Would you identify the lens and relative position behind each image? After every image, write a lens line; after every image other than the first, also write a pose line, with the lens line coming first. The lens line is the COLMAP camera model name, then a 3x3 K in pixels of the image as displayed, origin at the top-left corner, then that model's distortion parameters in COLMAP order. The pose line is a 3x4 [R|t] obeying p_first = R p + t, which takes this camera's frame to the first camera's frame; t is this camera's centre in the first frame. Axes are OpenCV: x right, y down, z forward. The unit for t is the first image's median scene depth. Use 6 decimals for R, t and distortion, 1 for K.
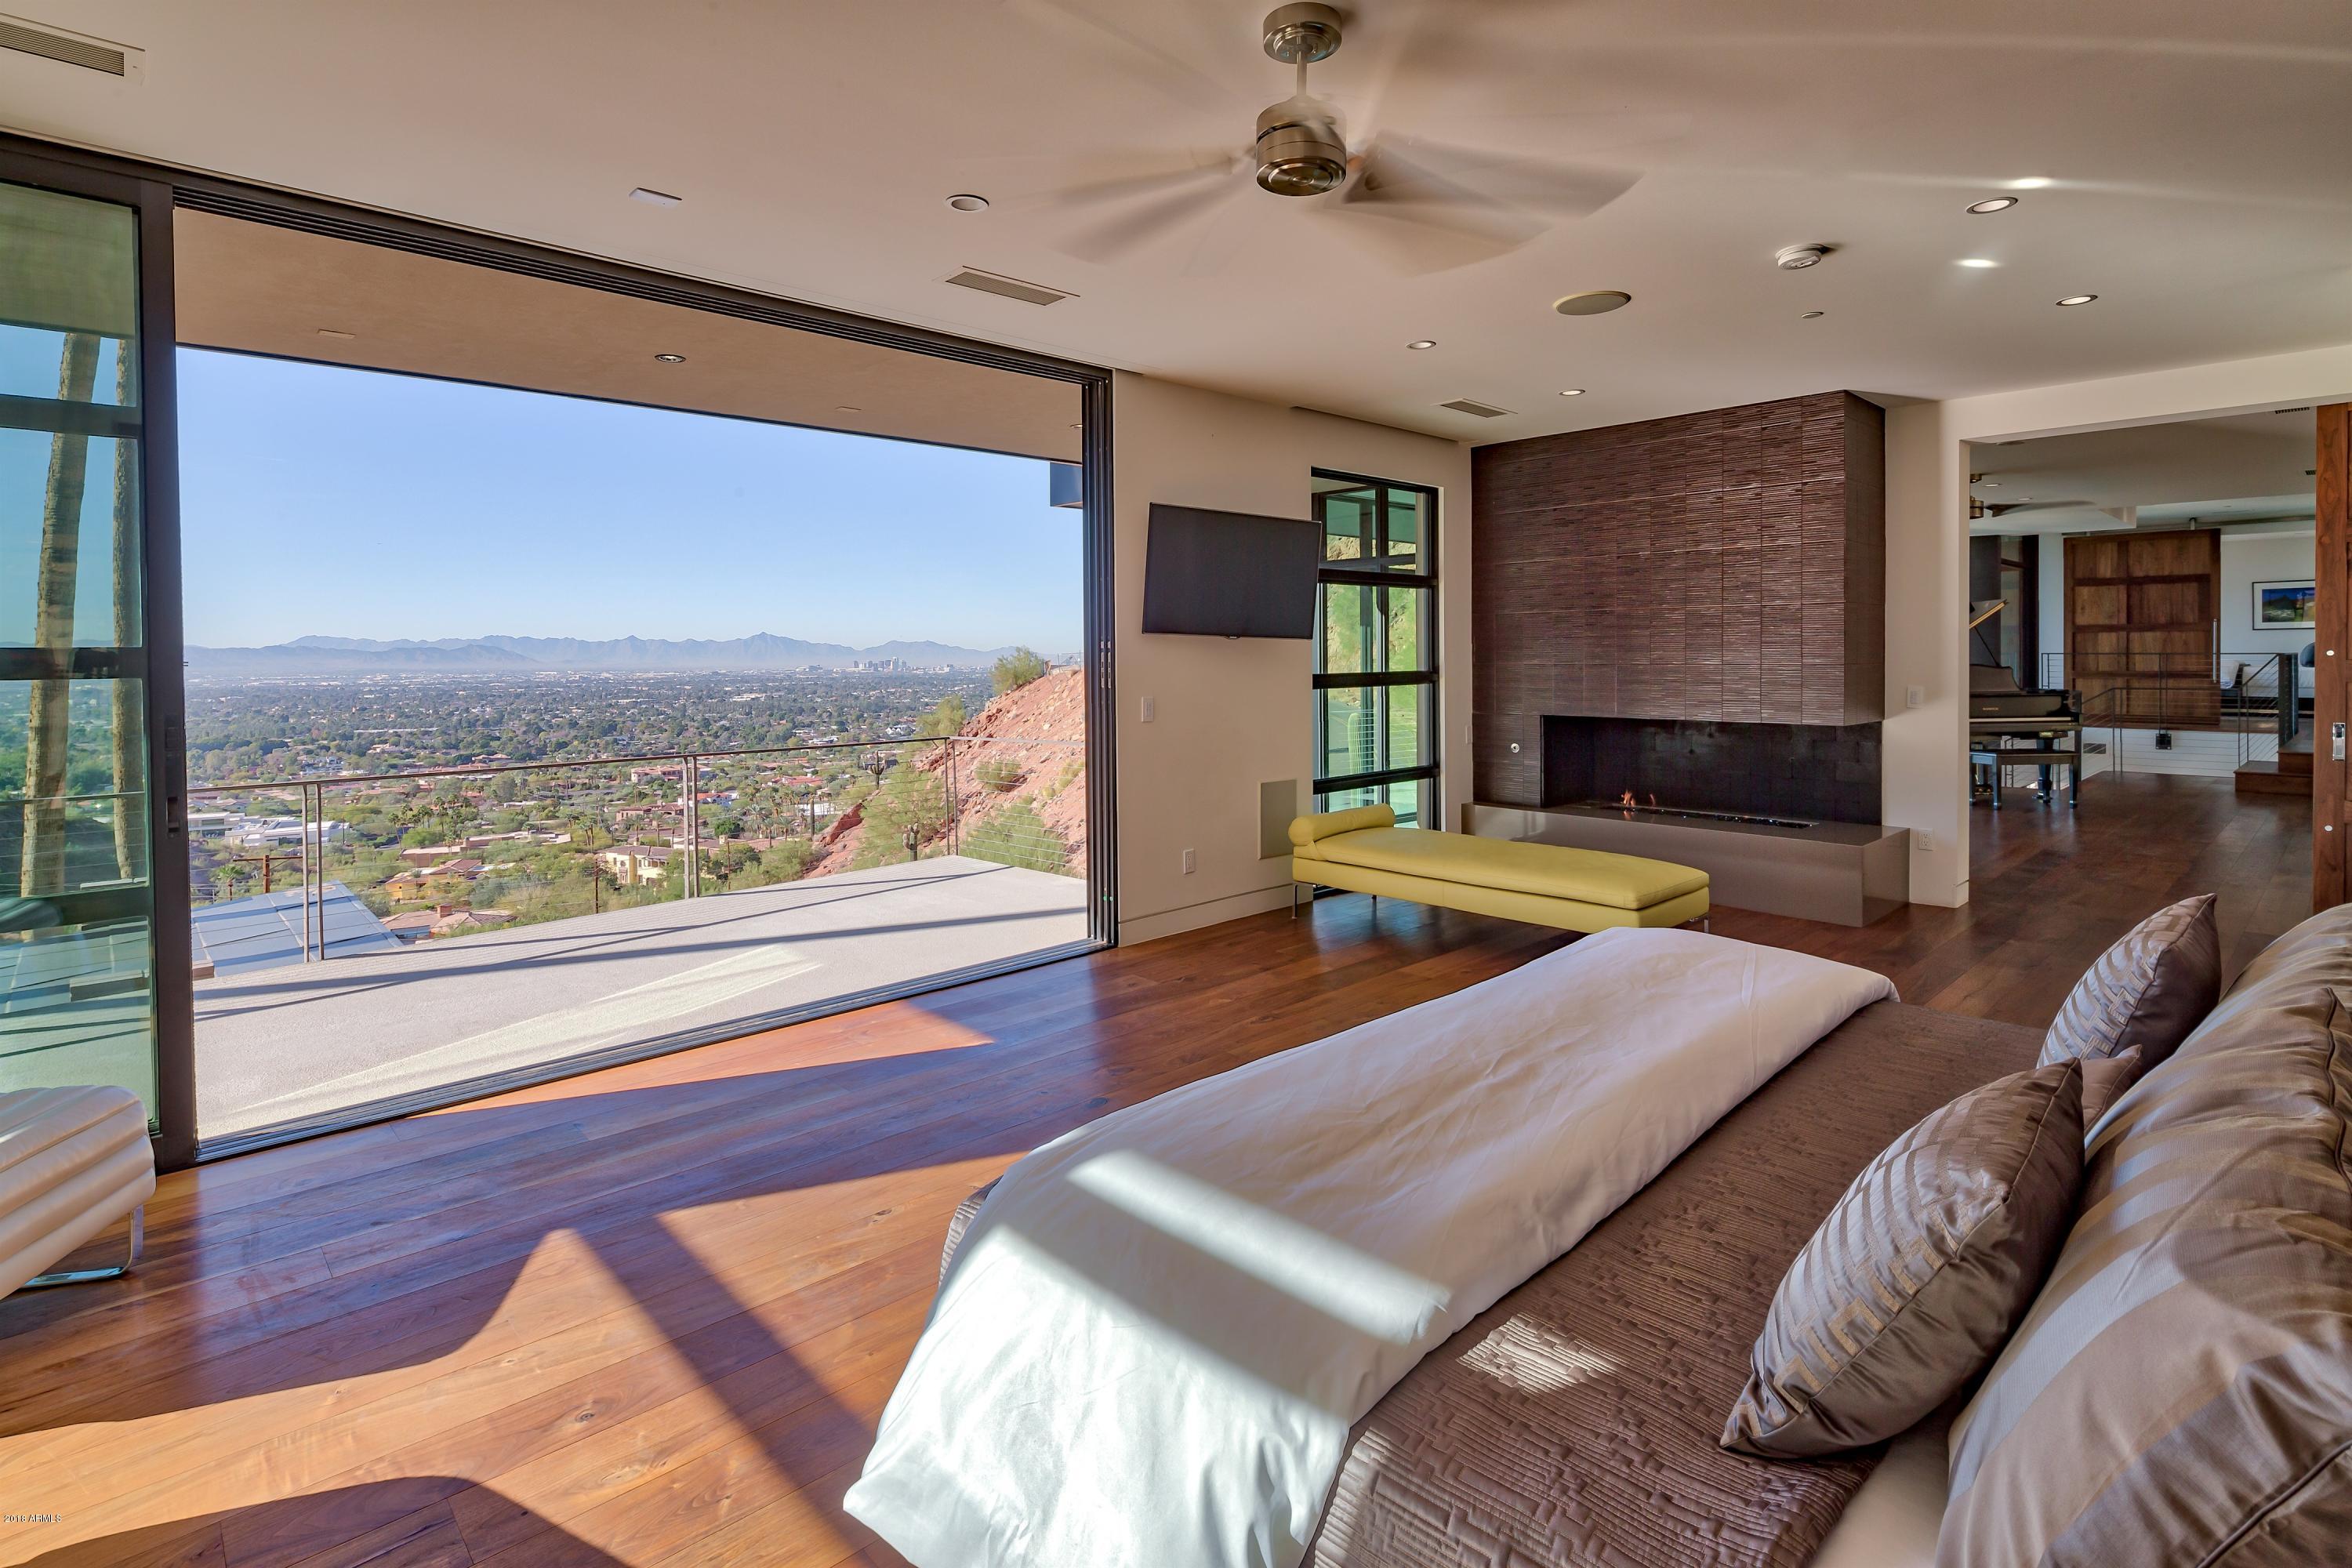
lens RADIAL K [[1152.1, 0, 1176.0], [0, 1152.1, 784.0], [0, 0, 1]] dist [0.000784, -0.001128]
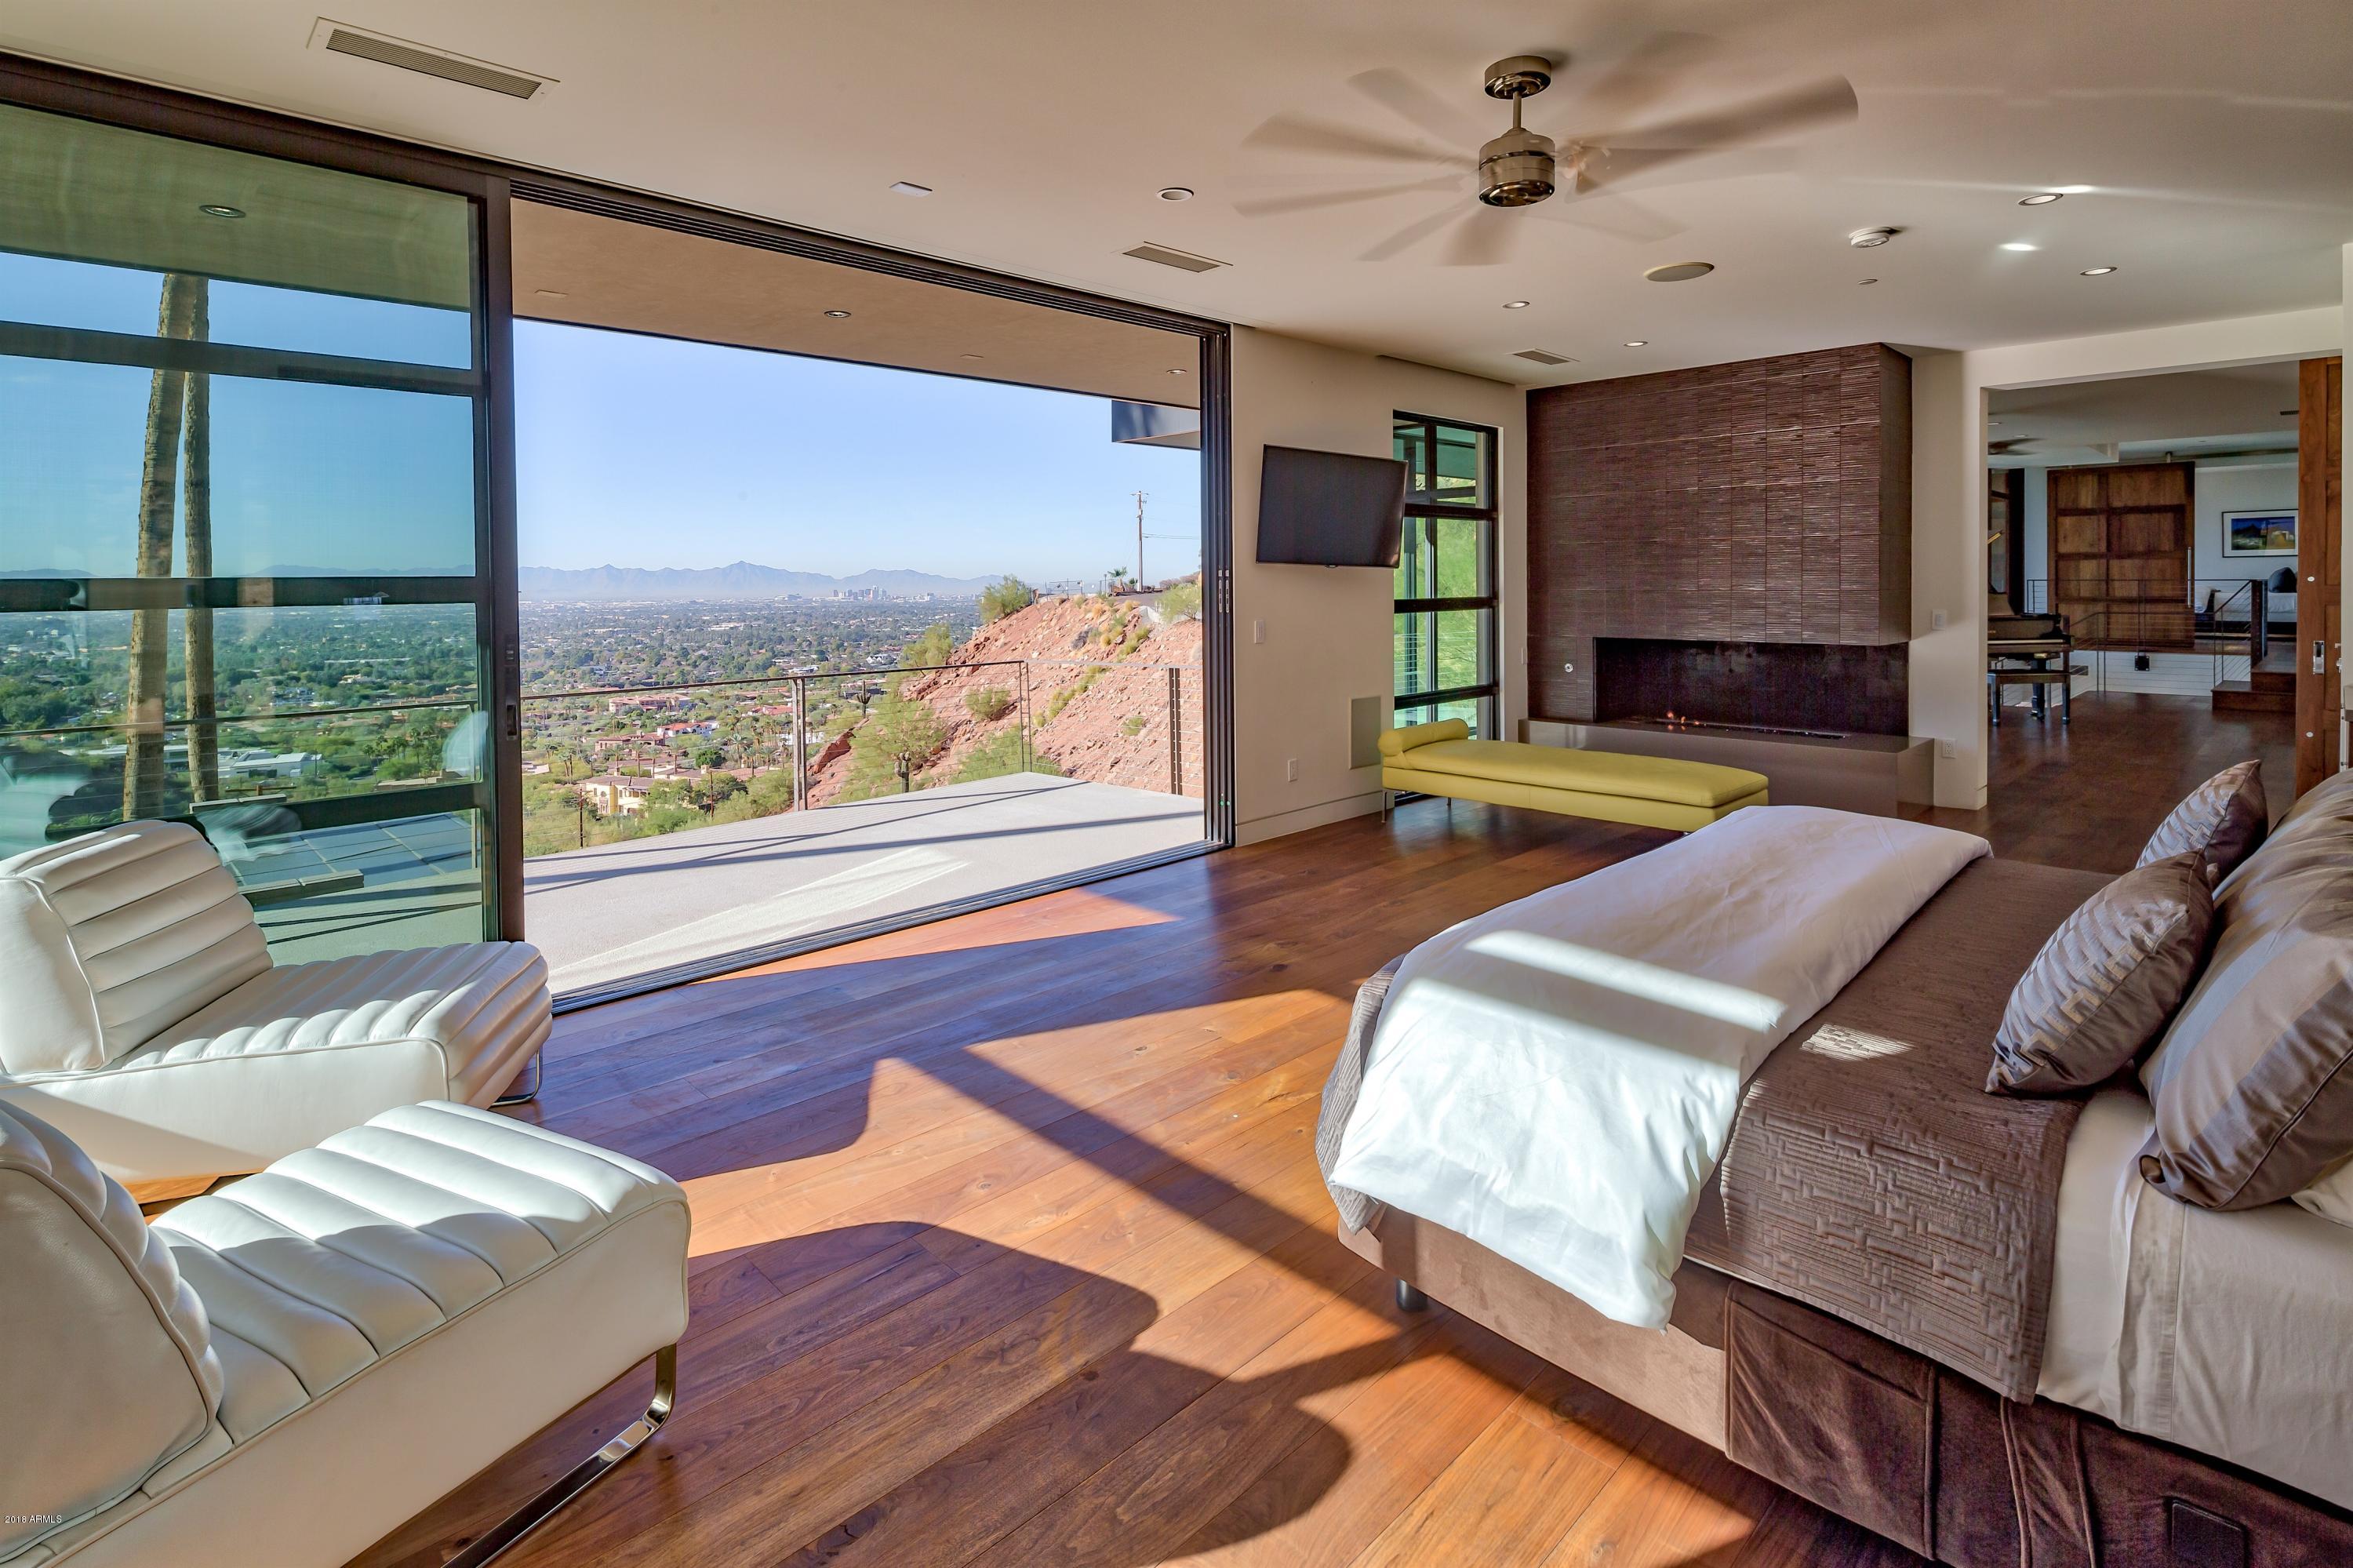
lens RADIAL K [[1152.9, 0, 1177.4], [0, 1152.9, 715.8], [0, 0, 1]] dist [0.000850, -0.000904]
pose [[0.999790, -0.003773, 0.020158, -0.110186], [0.003713, 0.999989, 0.002996, 0.010727], [-0.020169, -0.002920, 0.999792, -0.089649]]
